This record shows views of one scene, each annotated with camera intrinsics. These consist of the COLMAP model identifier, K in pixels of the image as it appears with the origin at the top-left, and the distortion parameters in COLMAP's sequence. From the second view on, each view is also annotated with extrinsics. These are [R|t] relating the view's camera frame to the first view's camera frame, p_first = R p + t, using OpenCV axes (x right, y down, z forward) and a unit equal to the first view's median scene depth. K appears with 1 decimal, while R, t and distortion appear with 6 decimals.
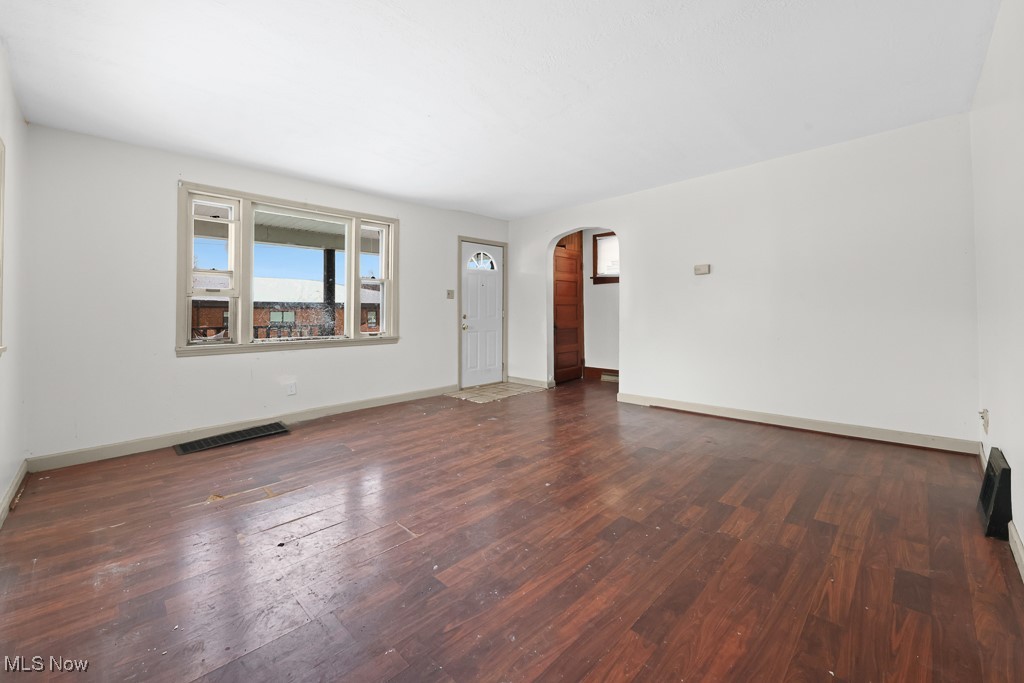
lens RADIAL K [[406.5, 0, 498.6], [0, 406.5, 342.9], [0, 0, 1]] dist [0.013384, -0.007377]
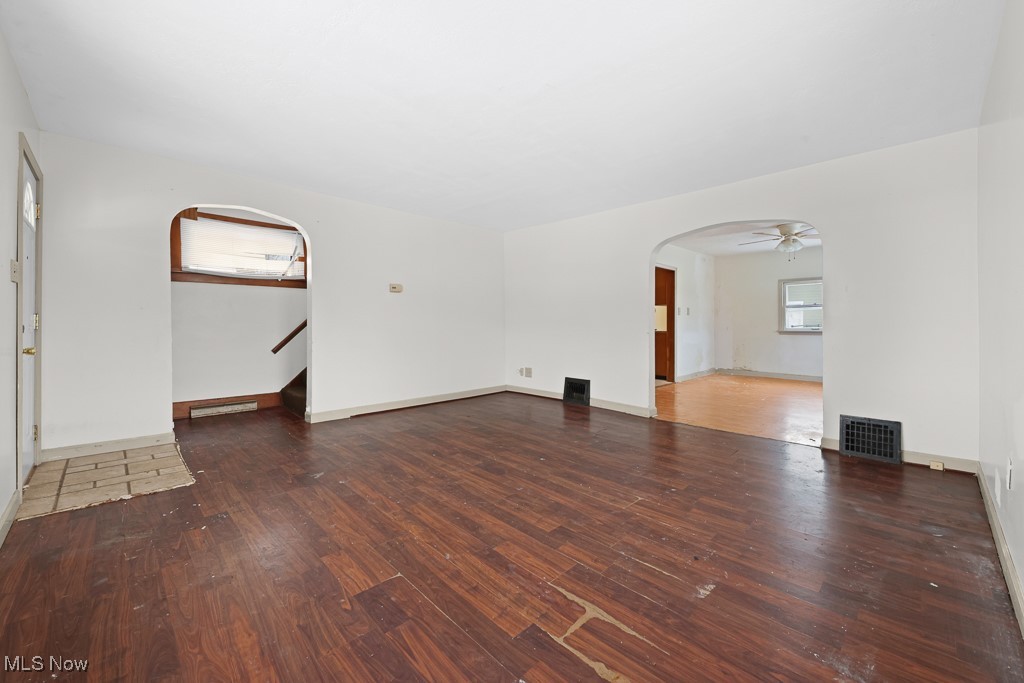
lens RADIAL K [[405.0, 0, 524.2], [0, 405.0, 328.9], [0, 0, 1]] dist [0.011288, -0.007056]
pose [[-0.014540, 0.002269, 0.999892, -1.029275], [0.067406, 0.997725, -0.001284, -0.047905], [-0.997620, 0.067380, -0.014659, 0.958799]]
